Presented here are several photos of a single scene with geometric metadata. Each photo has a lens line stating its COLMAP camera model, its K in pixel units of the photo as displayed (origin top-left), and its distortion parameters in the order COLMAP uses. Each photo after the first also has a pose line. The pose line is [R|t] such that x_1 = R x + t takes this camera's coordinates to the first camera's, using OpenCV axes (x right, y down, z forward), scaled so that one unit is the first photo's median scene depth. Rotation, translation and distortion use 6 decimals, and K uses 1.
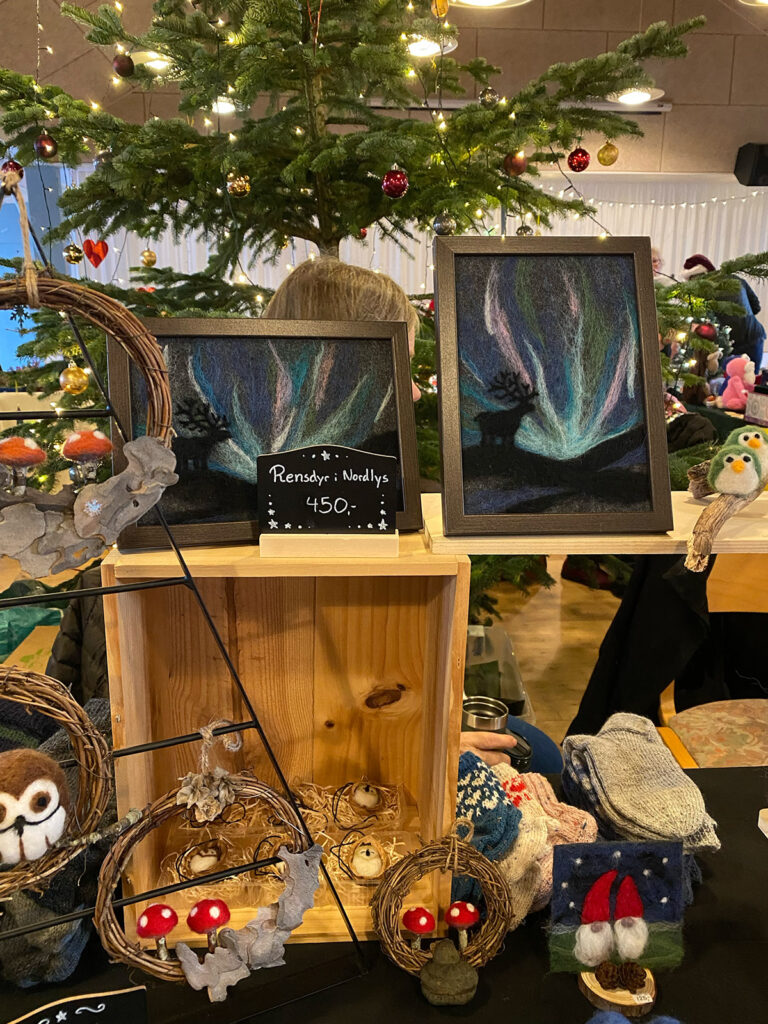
lens RADIAL K [[783.6, 0, 387.6], [0, 783.6, 504.5], [0, 0, 1]] dist [0.031986, -0.042032]
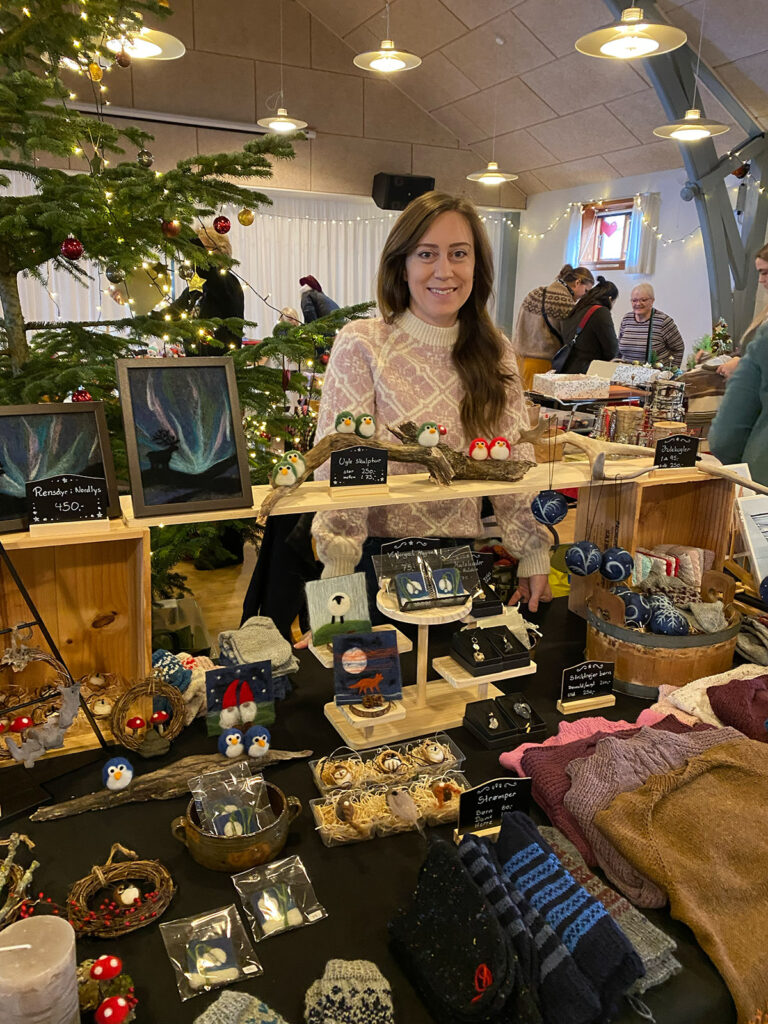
lens RADIAL K [[783.6, 0, 387.4], [0, 783.6, 502.4], [0, 0, 1]] dist [0.031986, -0.042032]
pose [[0.924781, -0.074993, 0.373037, -0.066400], [0.070706, 0.997179, 0.025183, -0.002060], [-0.373873, 0.003088, 0.927475, -0.968485]]
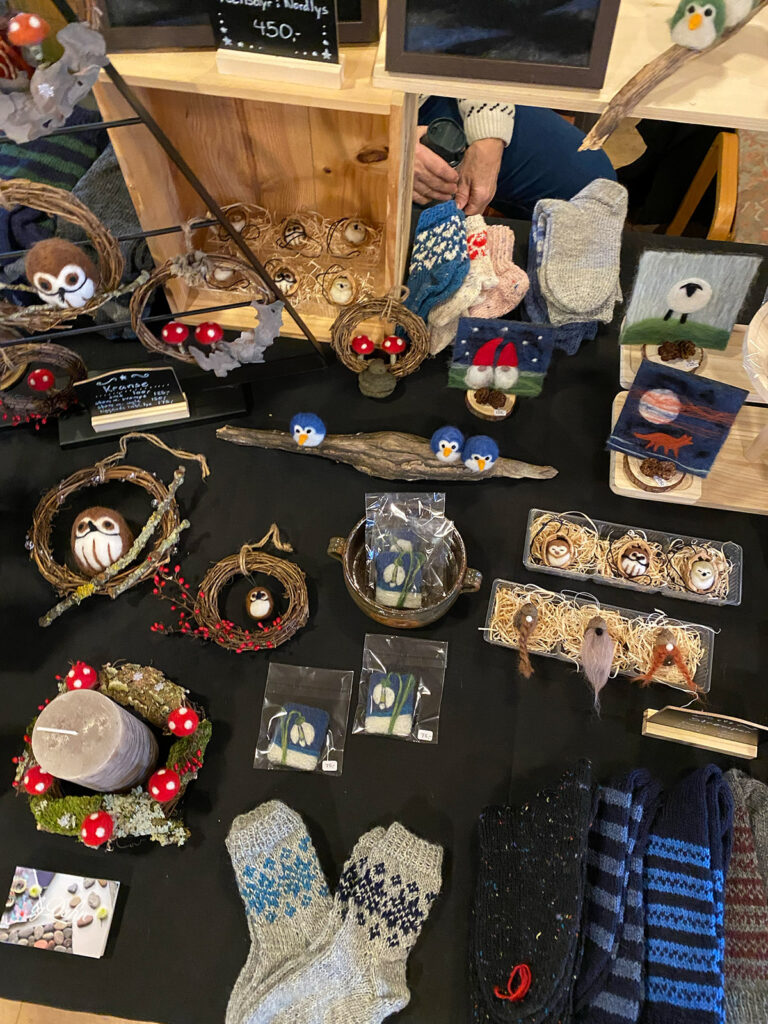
lens RADIAL K [[783.6, 0, 397.0], [0, 783.6, 514.2], [0, 0, 1]] dist [0.031986, -0.042032]
pose [[0.979908, 0.182244, -0.081043, 0.276085], [-0.053393, 0.631187, 0.773791, -0.395638], [0.192172, -0.753917, 0.628235, -0.132074]]
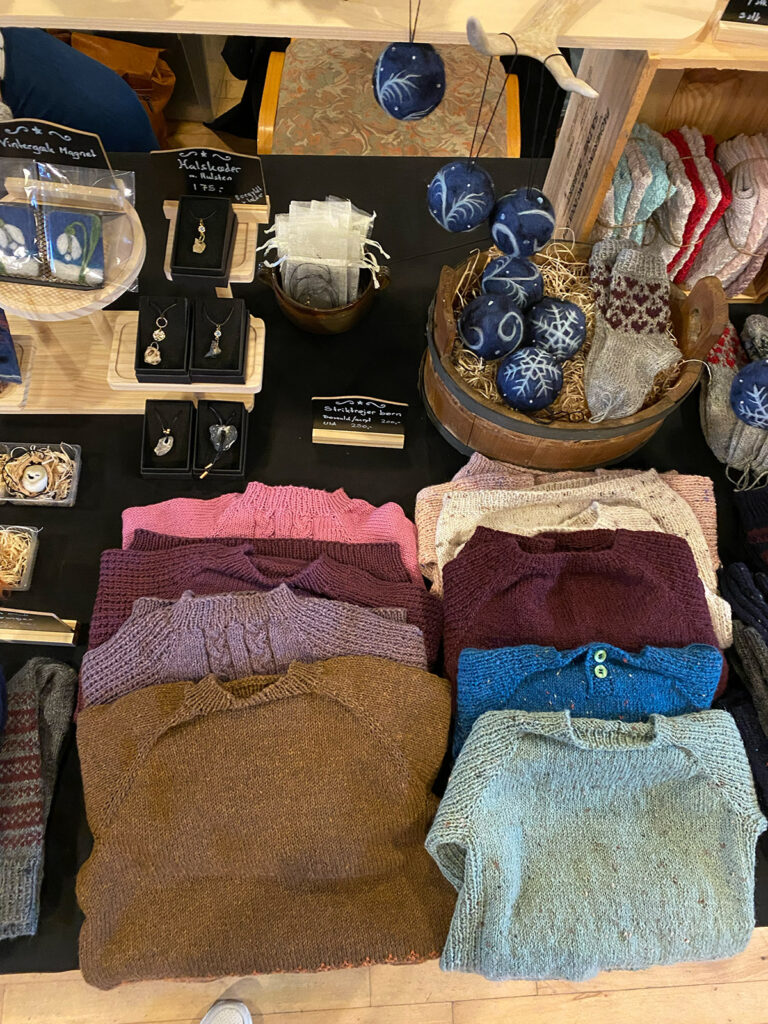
lens RADIAL K [[783.6, 0, 399.4], [0, 783.6, 511.0], [0, 0, 1]] dist [0.031986, -0.042032]
pose [[0.997932, 0.046252, 0.044635, 1.227357], [-0.063560, 0.606601, 0.792462, -0.412859], [0.009577, -0.793660, 0.608286, -0.140660]]
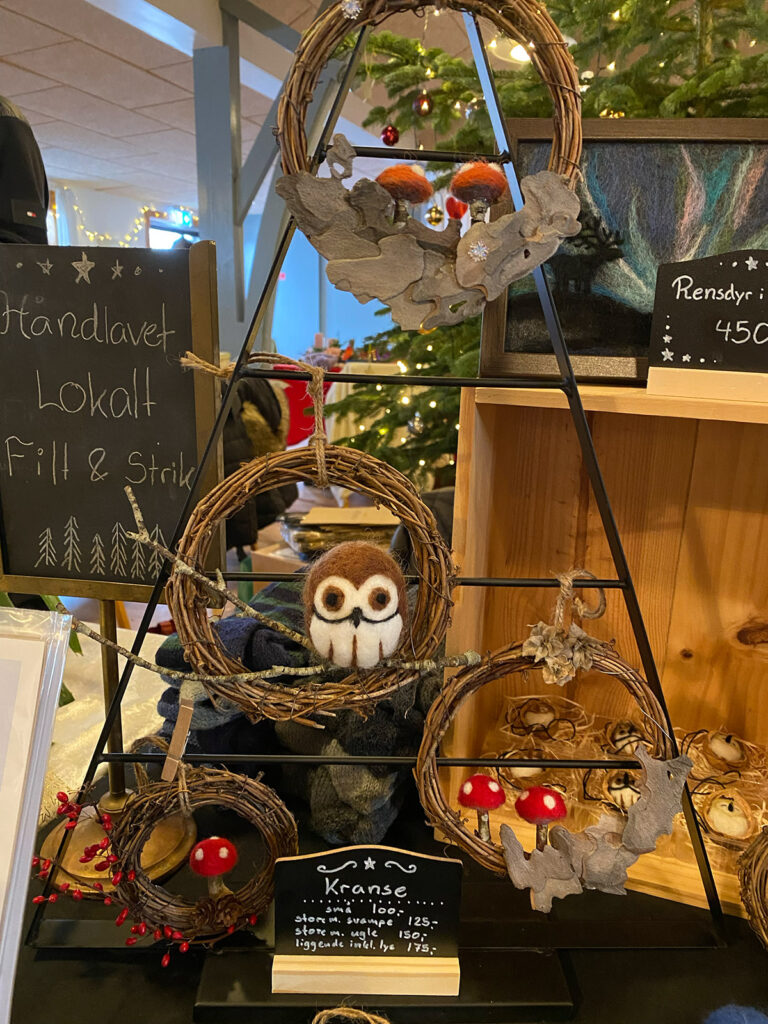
lens RADIAL K [[783.6, 0, 393.9], [0, 783.6, 495.2], [0, 0, 1]] dist [0.031986, -0.042032]
pose [[0.920293, 0.105811, -0.376648, -0.080073], [-0.111802, 0.993712, 0.005986, 0.182848], [0.374914, 0.036601, 0.926337, 0.142290]]
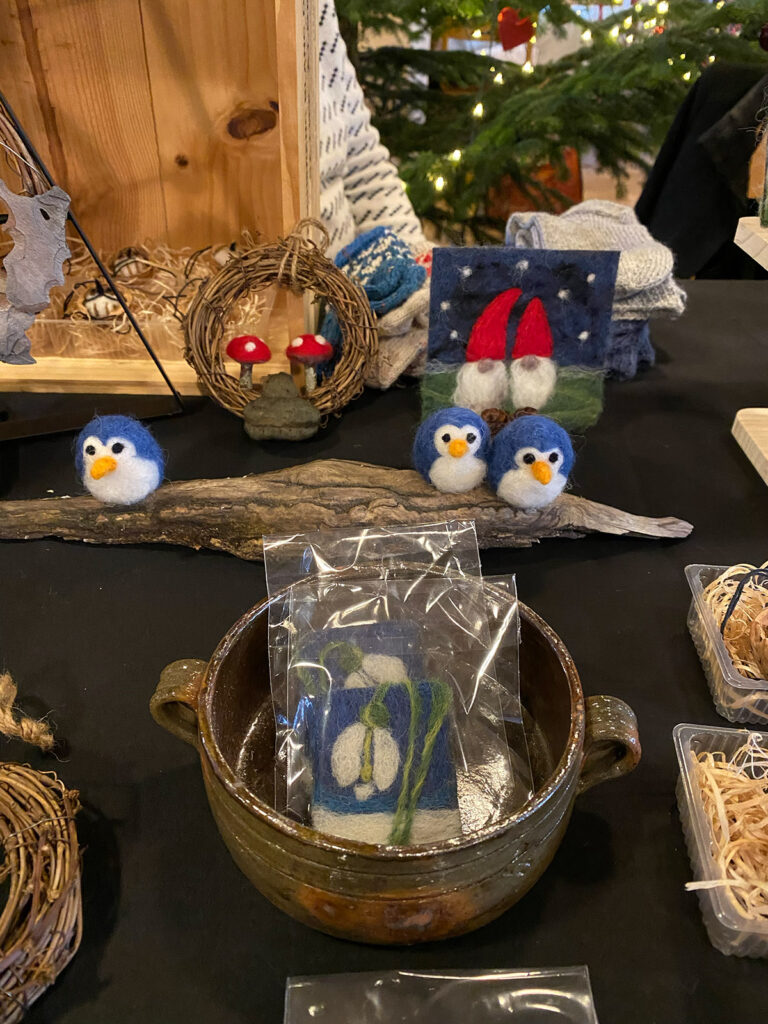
lens RADIAL K [[783.6, 0, 398.1], [0, 783.6, 494.8], [0, 0, 1]] dist [0.031986, -0.042032]
pose [[0.998701, 0.040049, -0.031502, 0.209861], [-0.026286, 0.934579, 0.354784, 0.388628], [0.043650, -0.353495, 0.934417, 0.264519]]
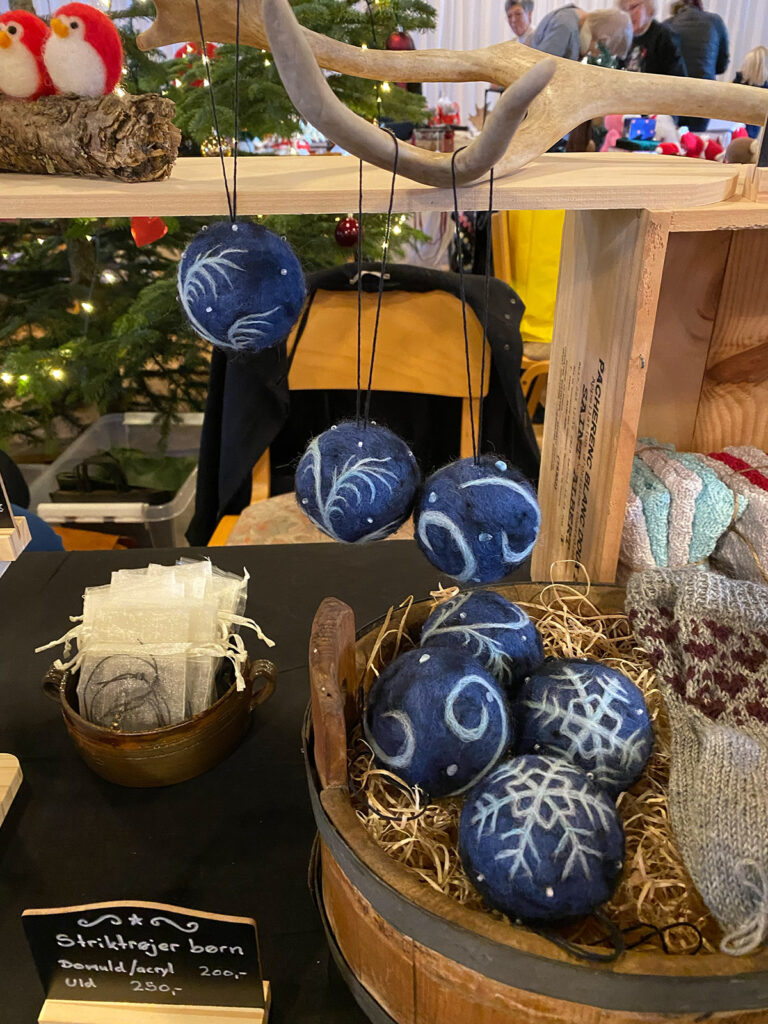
lens RADIAL K [[783.6, 0, 374.9], [0, 783.6, 499.7], [0, 0, 1]] dist [0.031986, -0.042032]
pose [[0.999097, 0.000018, -0.042484, 1.401719], [0.010324, 0.969923, 0.243195, 0.120121], [0.041211, -0.243414, 0.969047, 0.361108]]
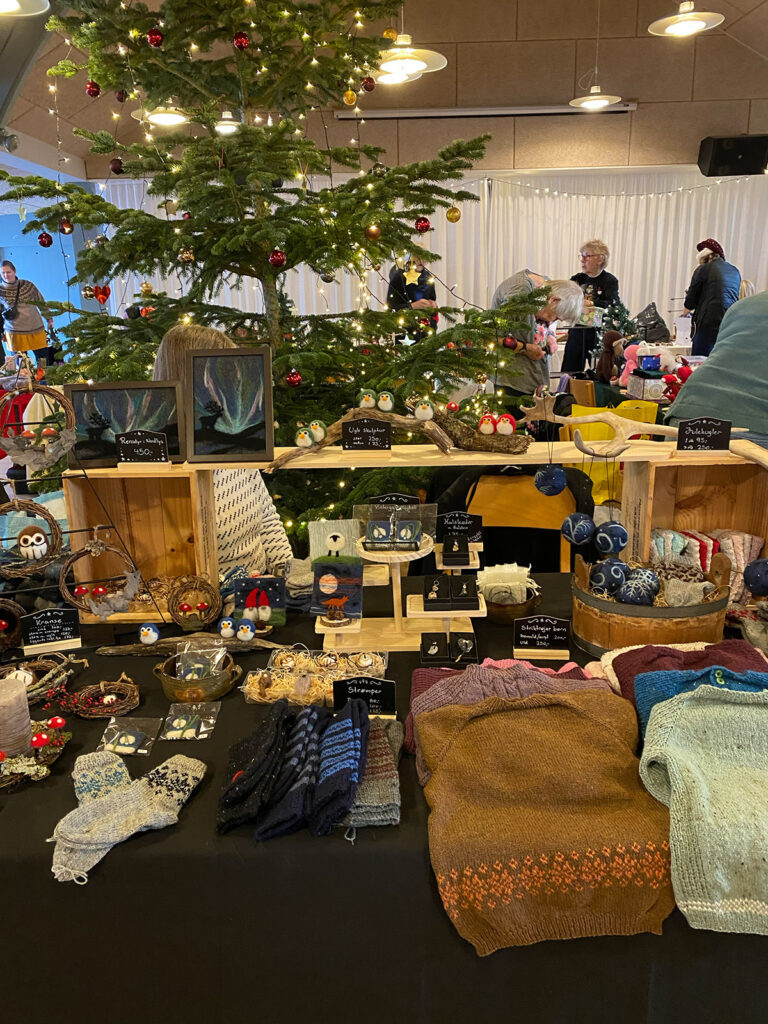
lens RADIAL K [[783.6, 0, 384.8], [0, 783.6, 505.1], [0, 0, 1]] dist [0.031986, -0.042032]
pose [[0.997878, -0.009419, -0.064419, 0.888962], [0.011686, 0.999323, 0.034894, 0.095017], [0.064047, -0.035572, 0.997313, -1.598671]]
